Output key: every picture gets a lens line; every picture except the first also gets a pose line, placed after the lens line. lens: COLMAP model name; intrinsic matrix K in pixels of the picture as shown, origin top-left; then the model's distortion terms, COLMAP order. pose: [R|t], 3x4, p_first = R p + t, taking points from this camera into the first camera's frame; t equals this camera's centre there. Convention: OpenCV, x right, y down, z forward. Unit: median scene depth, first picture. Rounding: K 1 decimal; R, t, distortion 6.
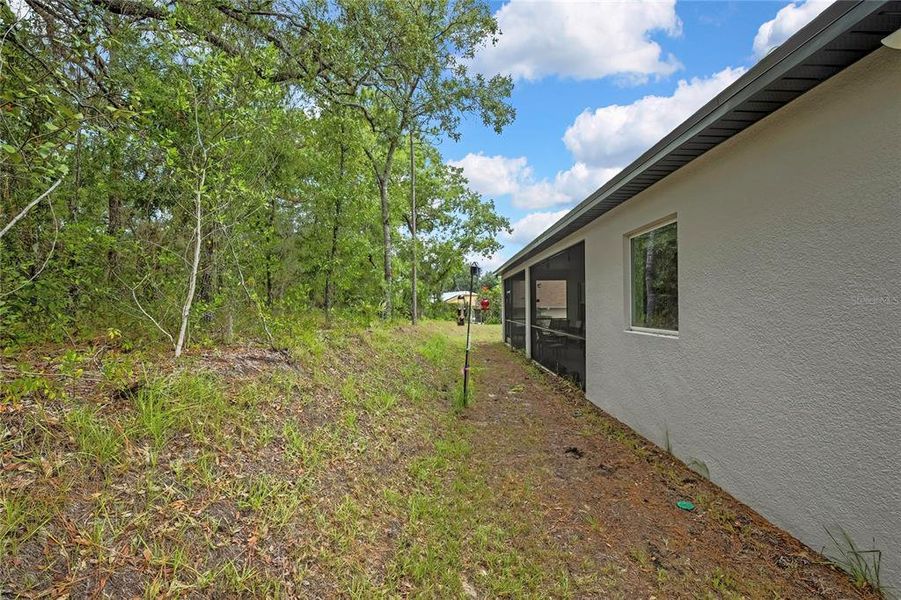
lens RADIAL K [[405.1, 0, 453.2], [0, 405.1, 303.5], [0, 0, 1]] dist [-0.013336, 0.000723]
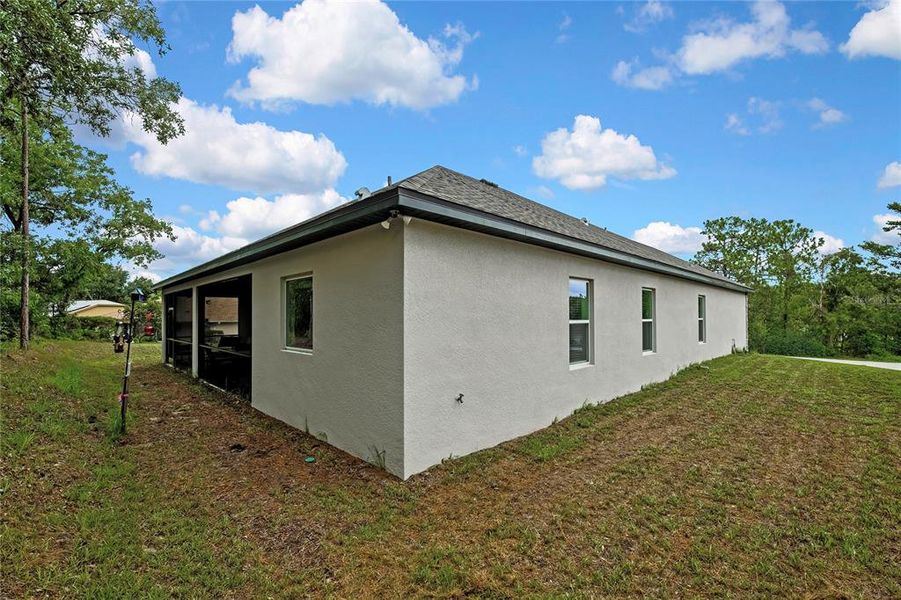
lens RADIAL K [[405.1, 0, 453.2], [0, 405.1, 303.5], [0, 0, 1]] dist [-0.013336, 0.000723]
pose [[0.728201, 0.015321, 0.685192, -0.026719], [0.000285, 0.999743, -0.022658, -0.019152], [-0.685363, 0.016695, 0.728010, -0.126132]]
